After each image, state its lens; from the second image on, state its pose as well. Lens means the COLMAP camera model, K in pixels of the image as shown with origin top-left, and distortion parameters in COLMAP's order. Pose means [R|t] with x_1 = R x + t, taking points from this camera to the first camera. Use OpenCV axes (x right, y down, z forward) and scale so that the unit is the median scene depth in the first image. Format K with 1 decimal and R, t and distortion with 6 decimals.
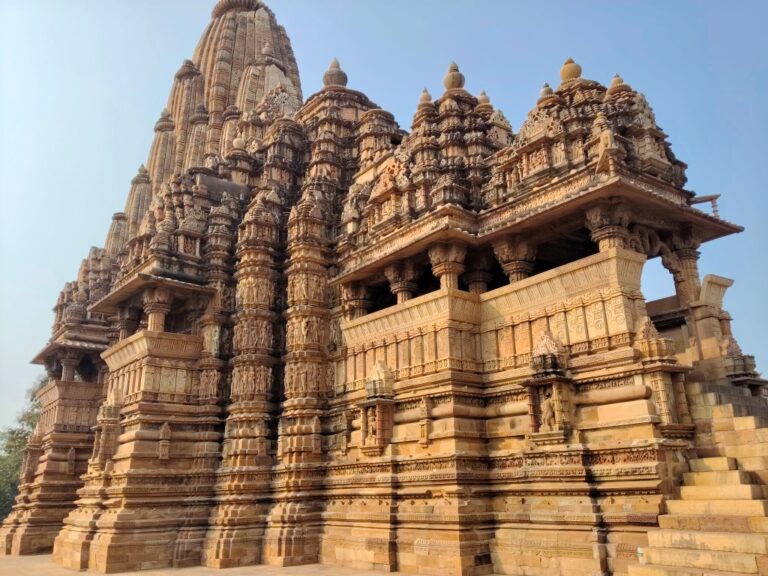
lens RADIAL K [[652.4, 0, 384.0], [0, 652.4, 288.0], [0, 0, 1]] dist [0.064155, -0.010778]
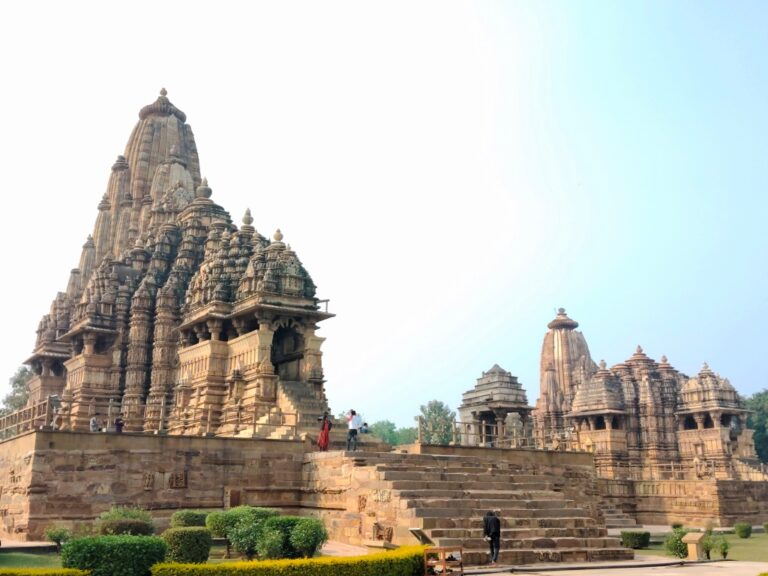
lens RADIAL K [[879.7, 0, 384.0], [0, 879.7, 288.0], [0, 0, 1]] dist [0.098077, -0.051972]
pose [[0.997727, 0.005413, -0.067174, 0.722465], [-0.001995, 0.998705, 0.050838, -0.268736], [0.067363, -0.050589, 0.996445, -1.615272]]
